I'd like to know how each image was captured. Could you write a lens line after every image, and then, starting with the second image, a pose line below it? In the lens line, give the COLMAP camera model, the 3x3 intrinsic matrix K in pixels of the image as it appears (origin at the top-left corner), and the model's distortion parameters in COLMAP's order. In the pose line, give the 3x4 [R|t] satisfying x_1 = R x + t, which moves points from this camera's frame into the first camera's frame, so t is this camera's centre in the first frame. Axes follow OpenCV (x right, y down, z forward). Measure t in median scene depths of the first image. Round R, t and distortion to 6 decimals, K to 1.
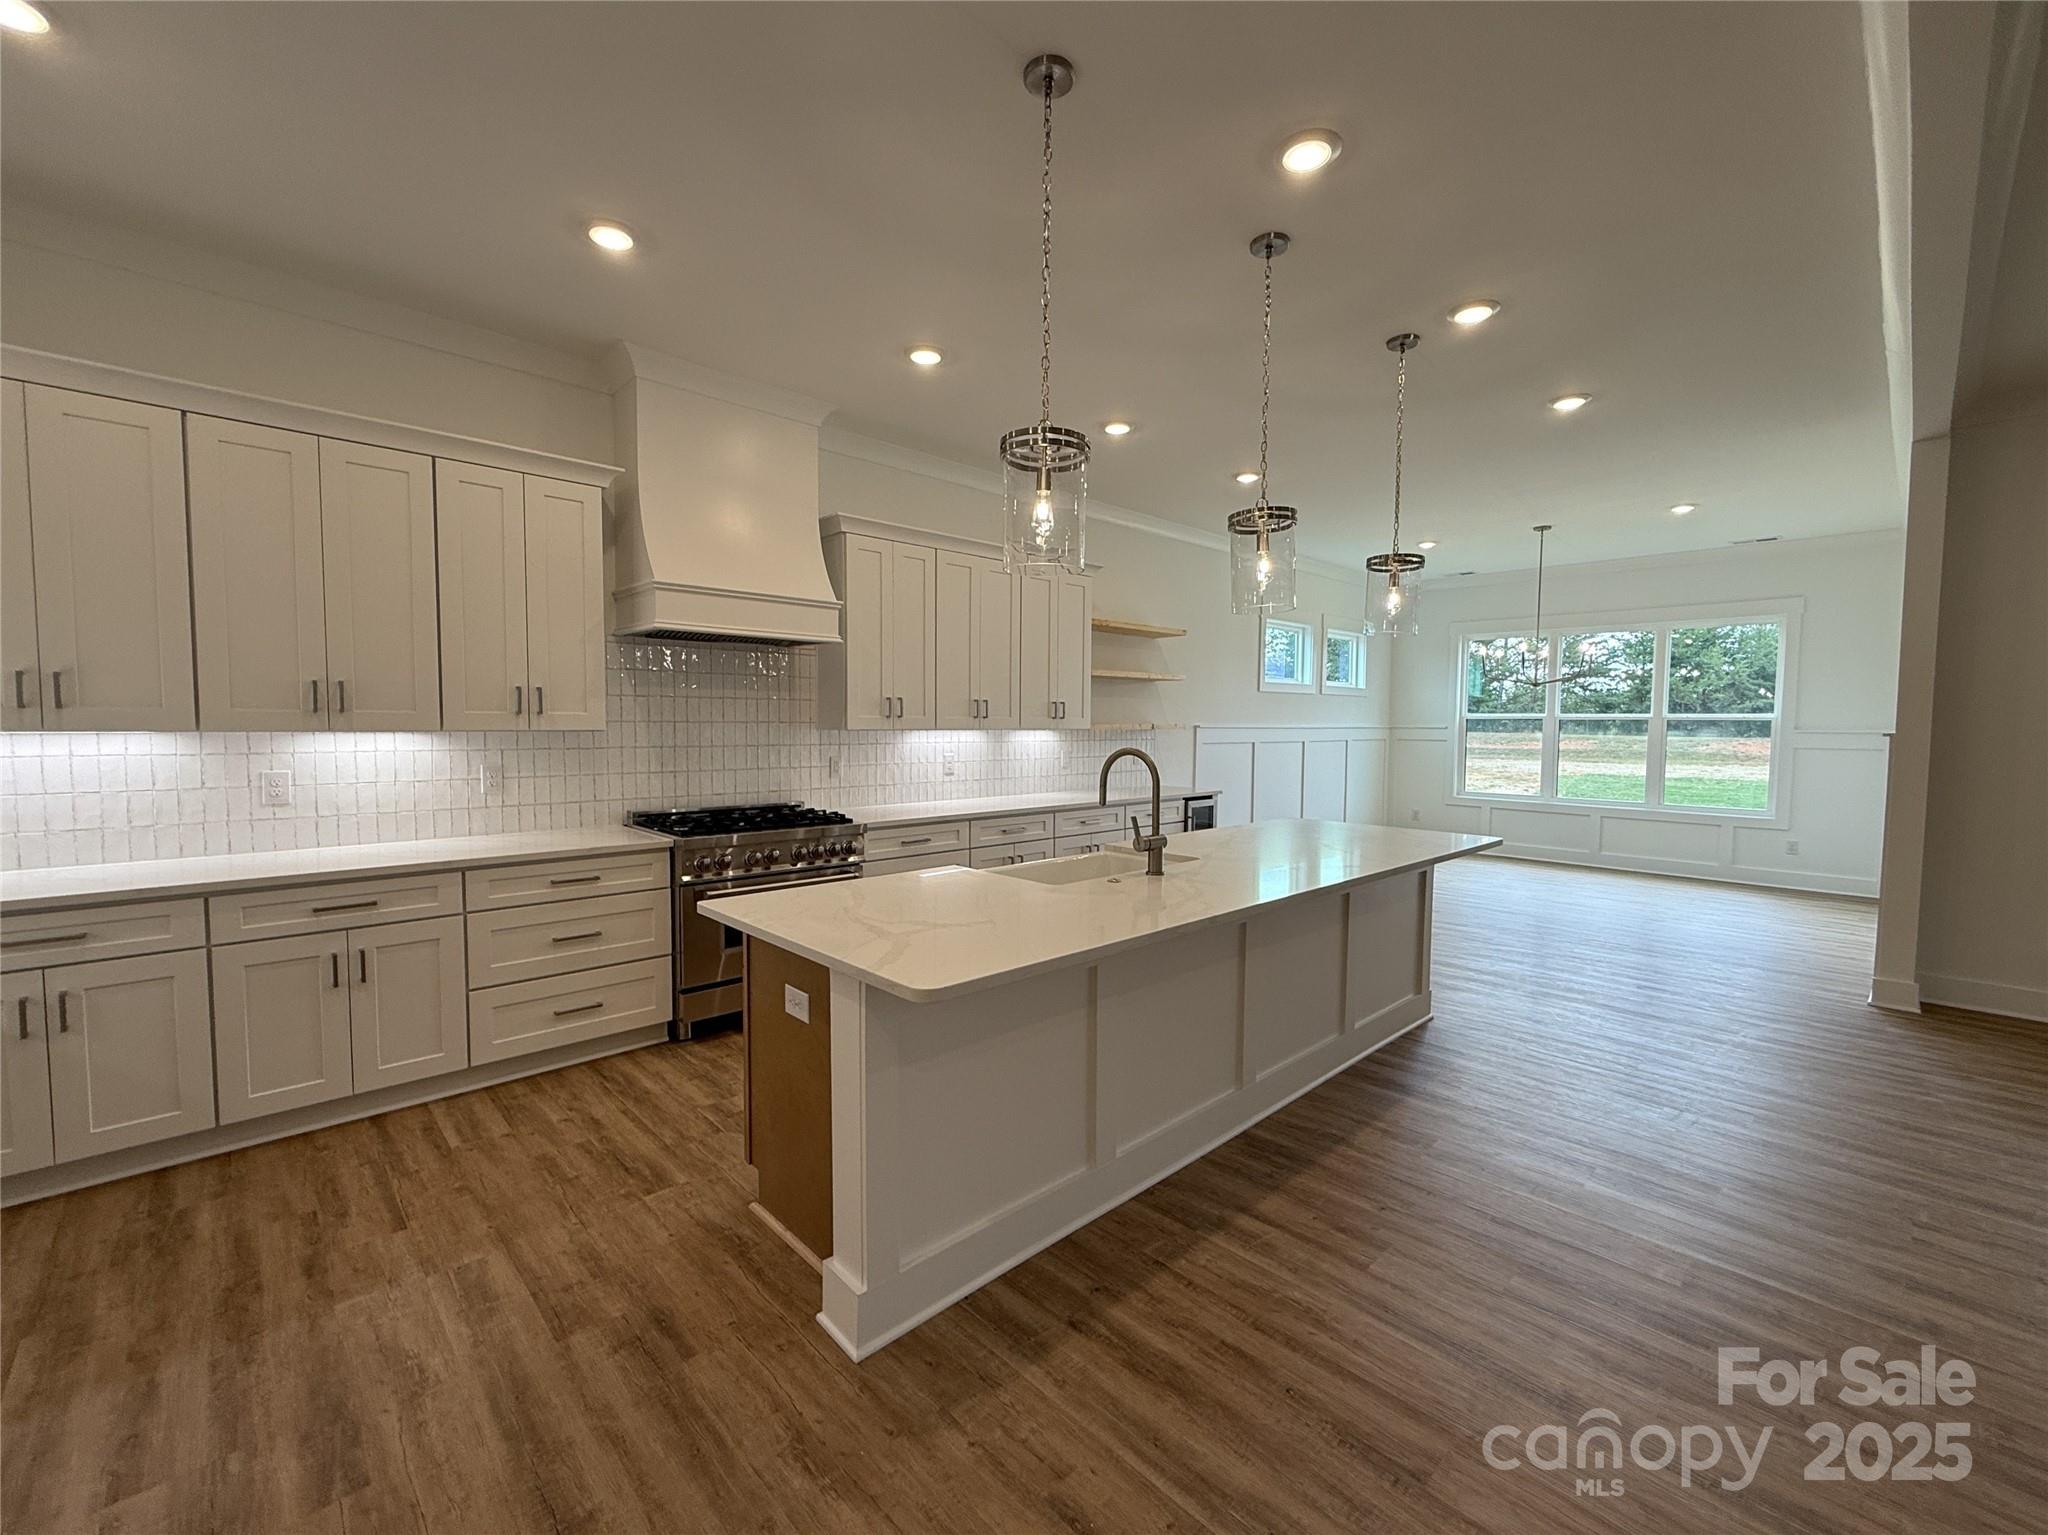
lens RADIAL K [[828.7, 0, 1013.0], [0, 828.7, 767.3], [0, 0, 1]] dist [-0.002531, -0.000440]
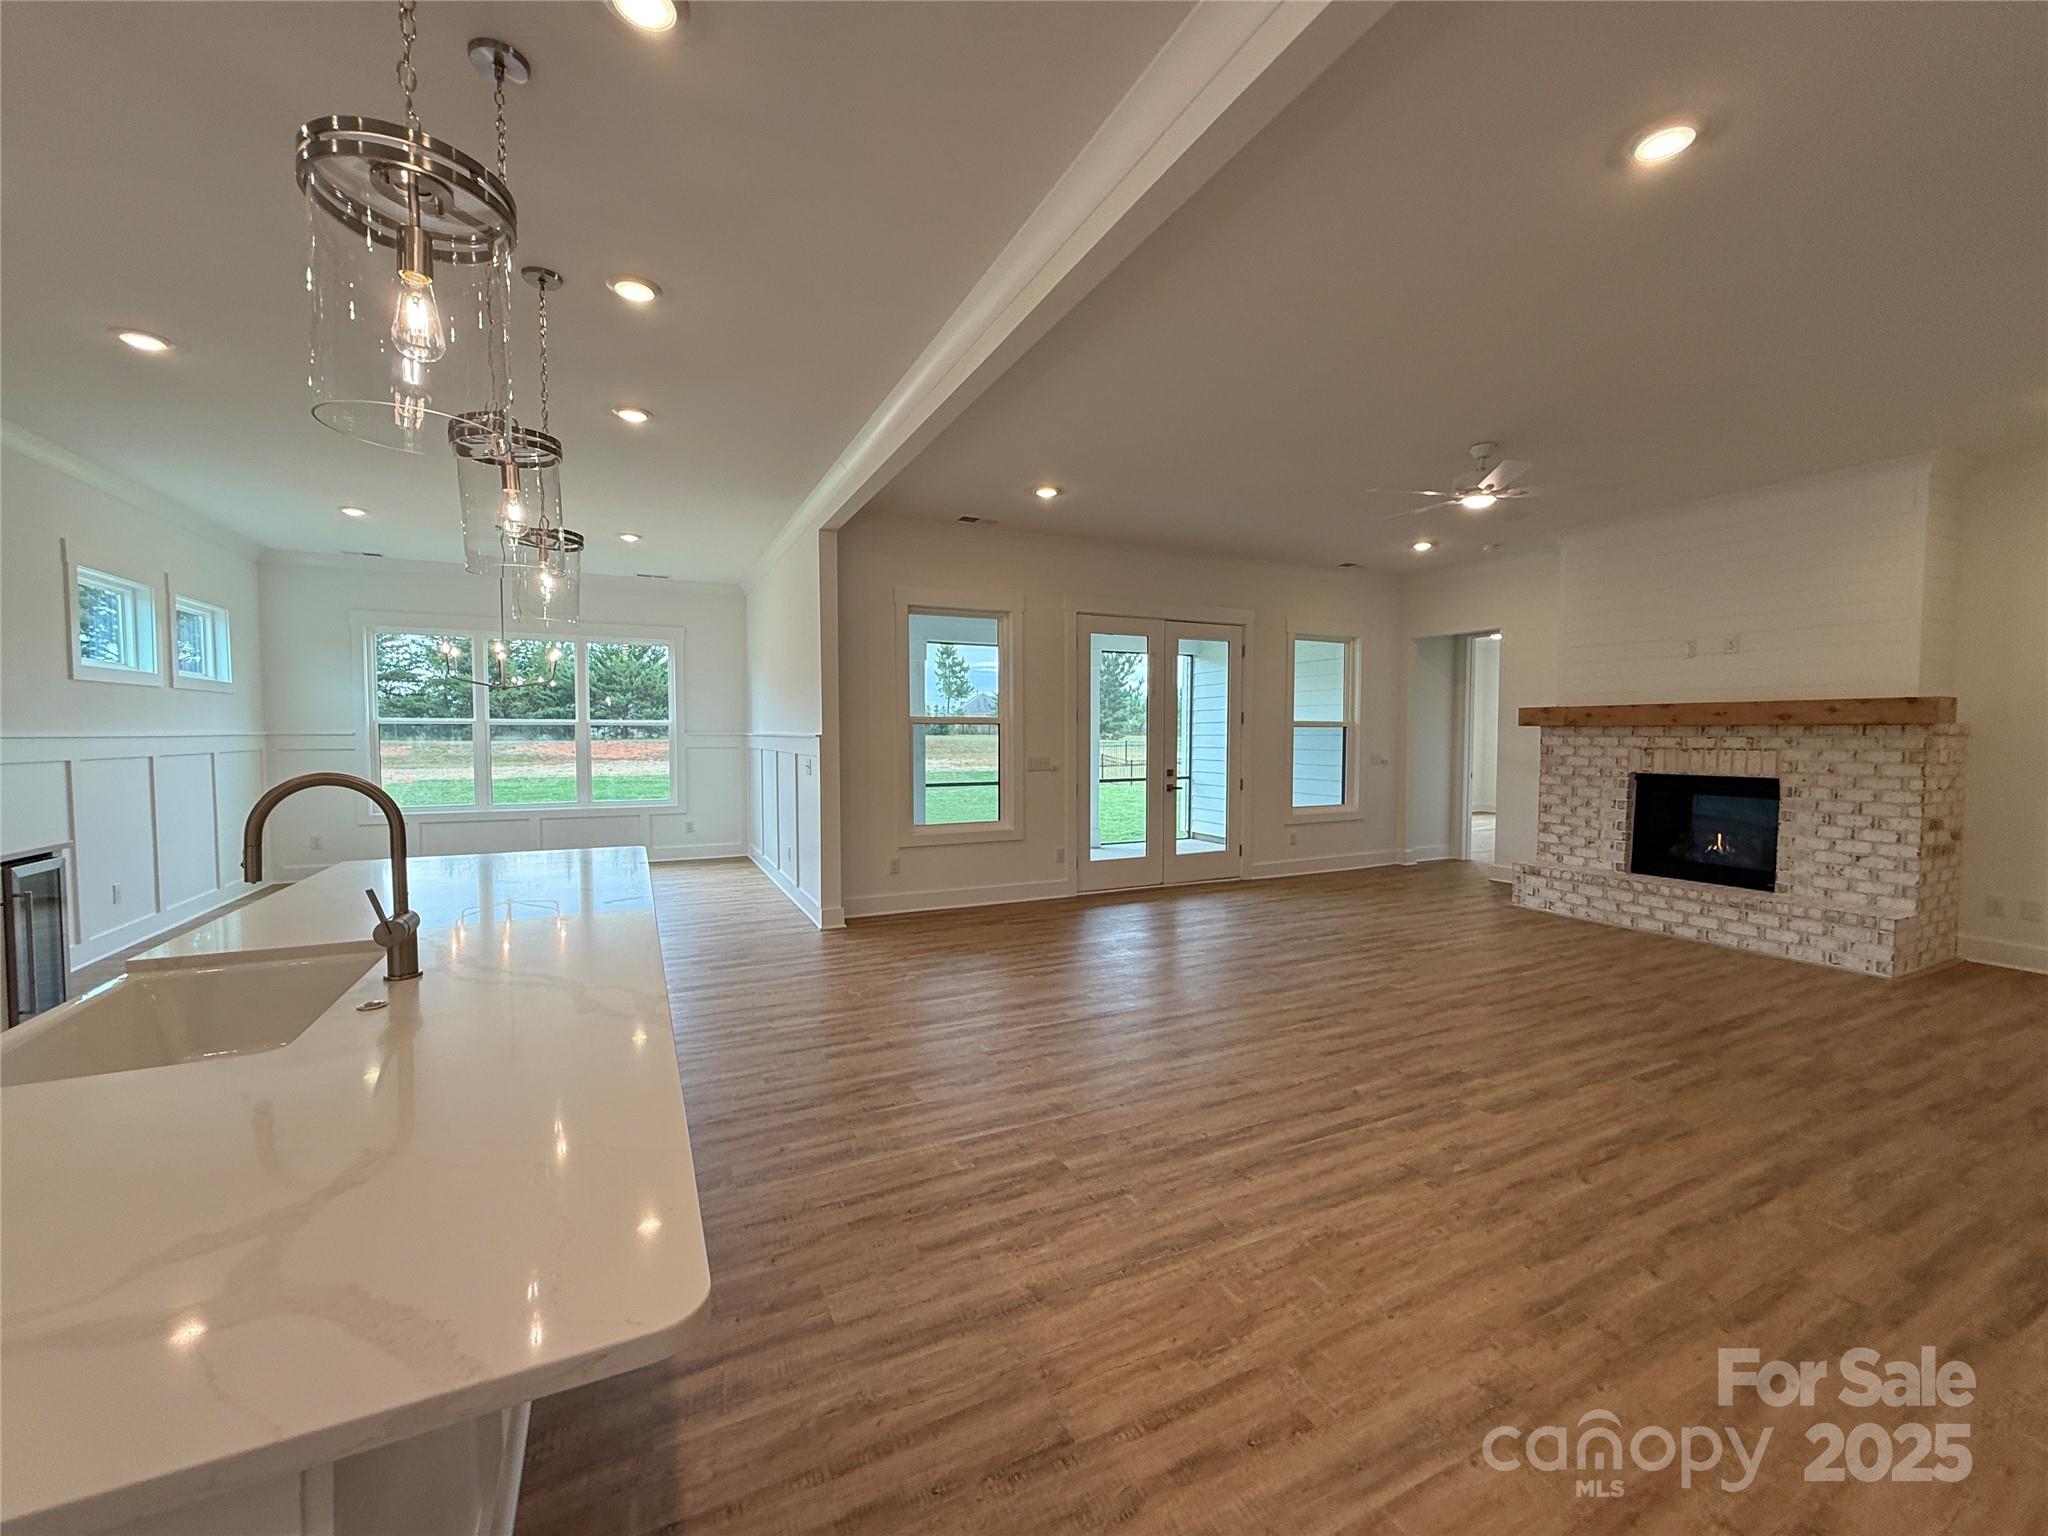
lens RADIAL K [[828.7, 0, 1013.0], [0, 828.7, 767.8], [0, 0, 1]] dist [-0.002531, -0.000440]
pose [[0.297185, -0.048782, 0.953573, -0.178468], [0.054202, 0.997945, 0.034160, -0.014218], [-0.953280, 0.041534, 0.299219, 0.255987]]
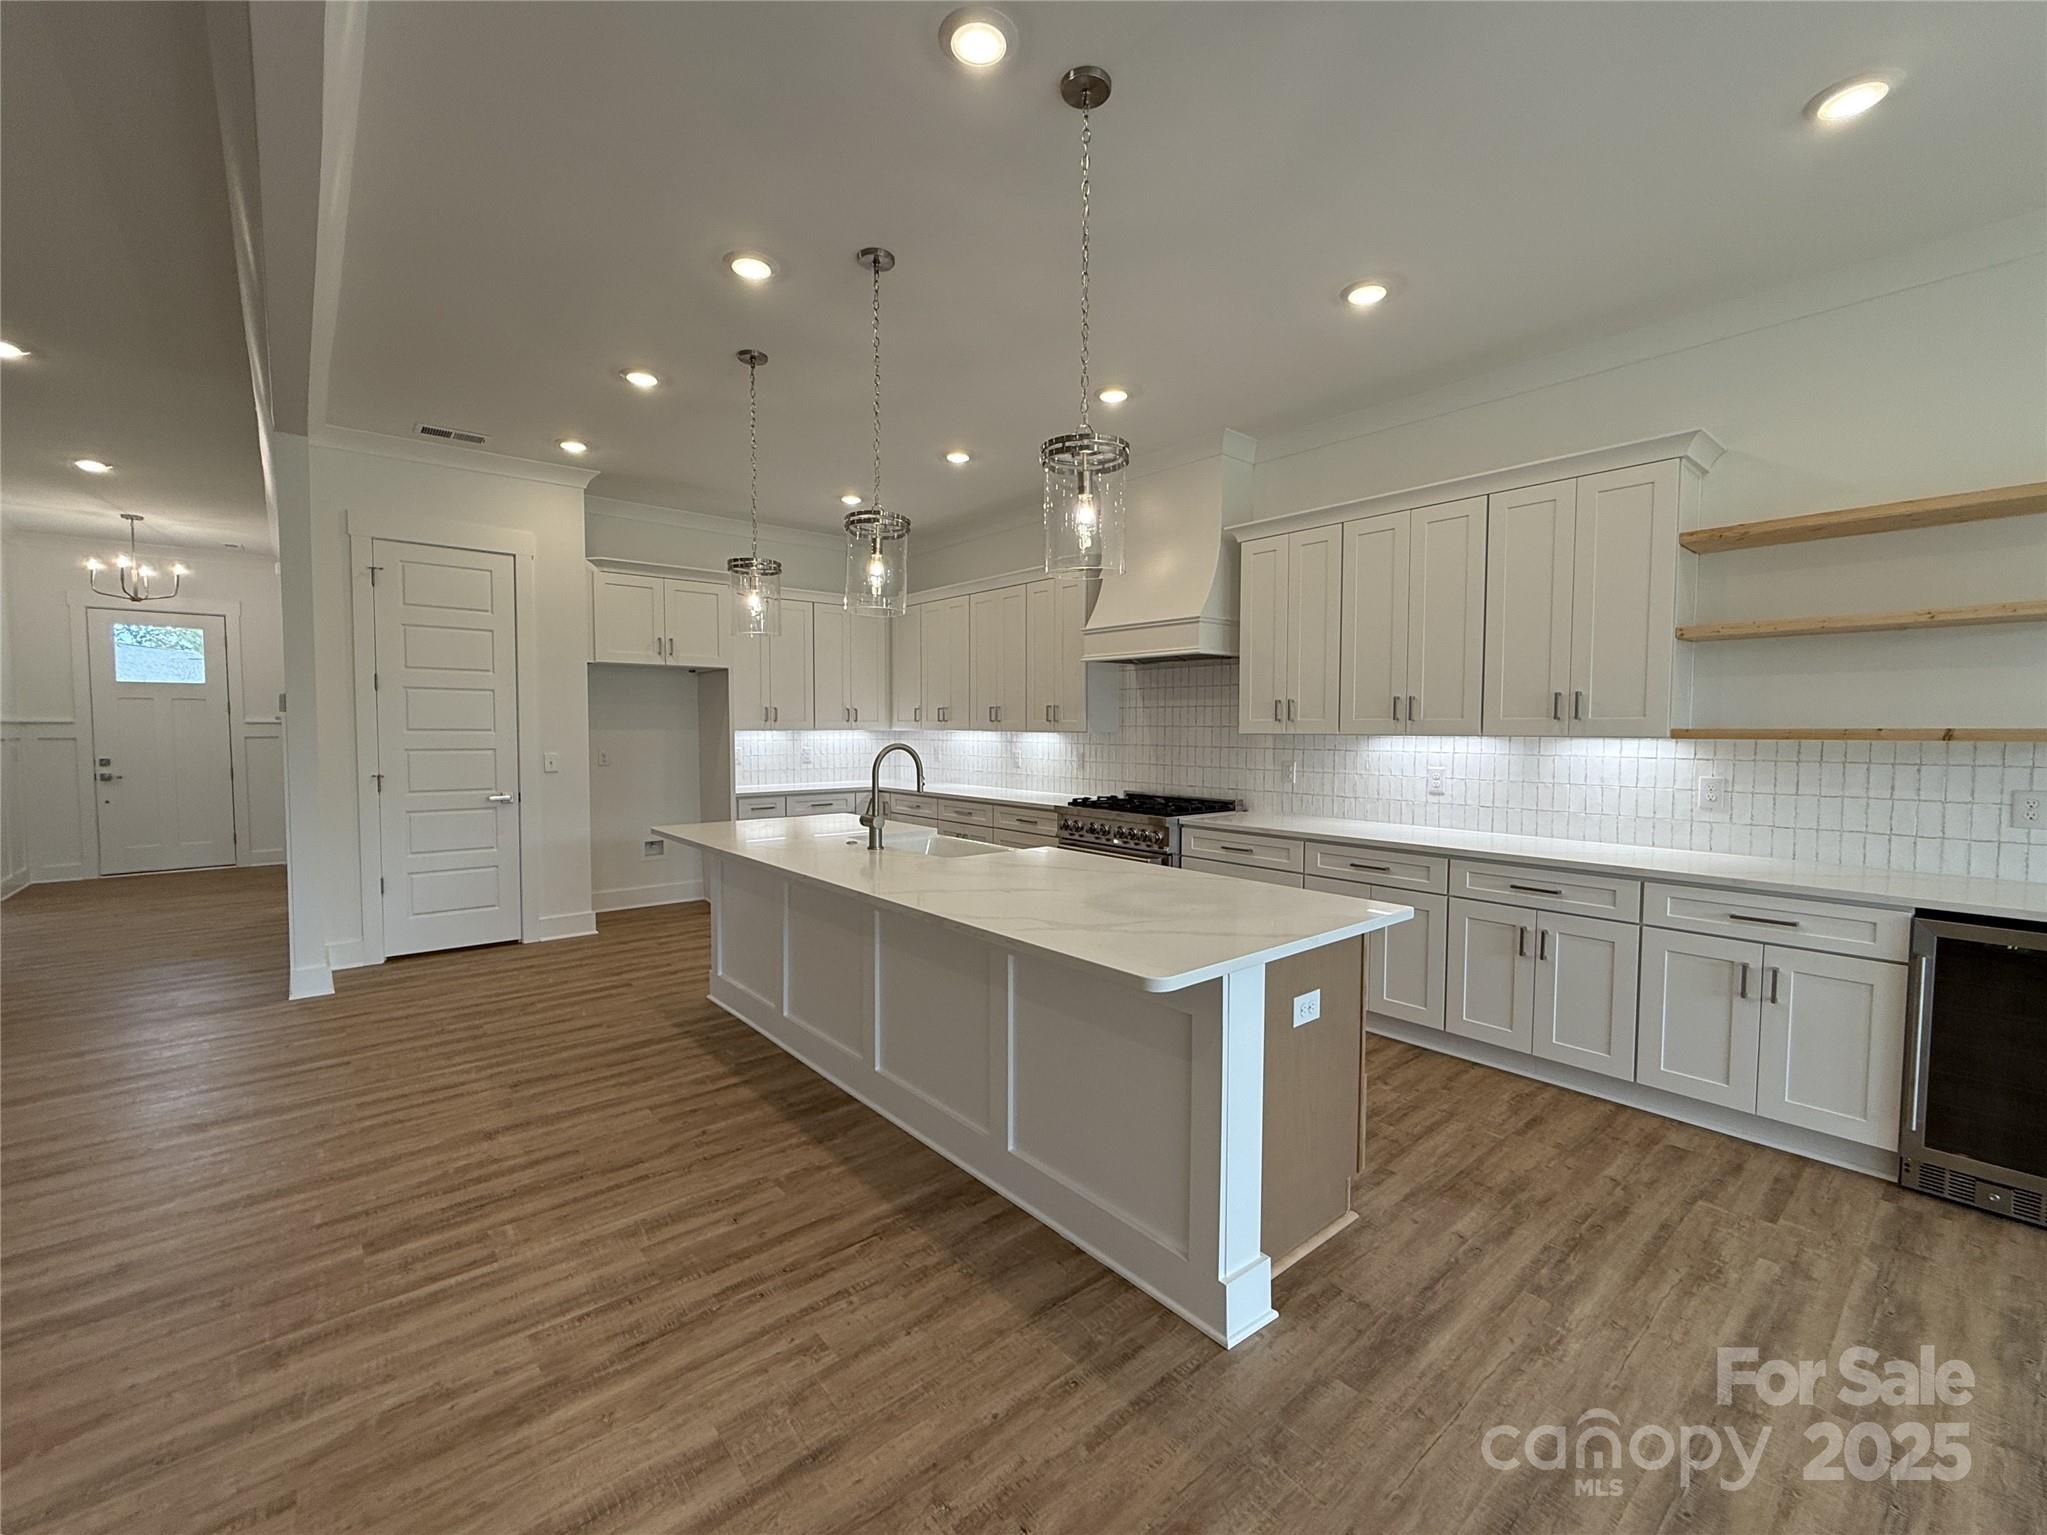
lens RADIAL K [[812.1, 0, 1023.5], [0, 812.1, 767.5], [0, 0, 1]] dist [0.001014, -0.000268]
pose [[-0.016969, 0.047258, -0.998739, 0.891249], [-0.055617, 0.997291, 0.048135, -0.040296], [0.998308, 0.056364, -0.014294, 0.815468]]
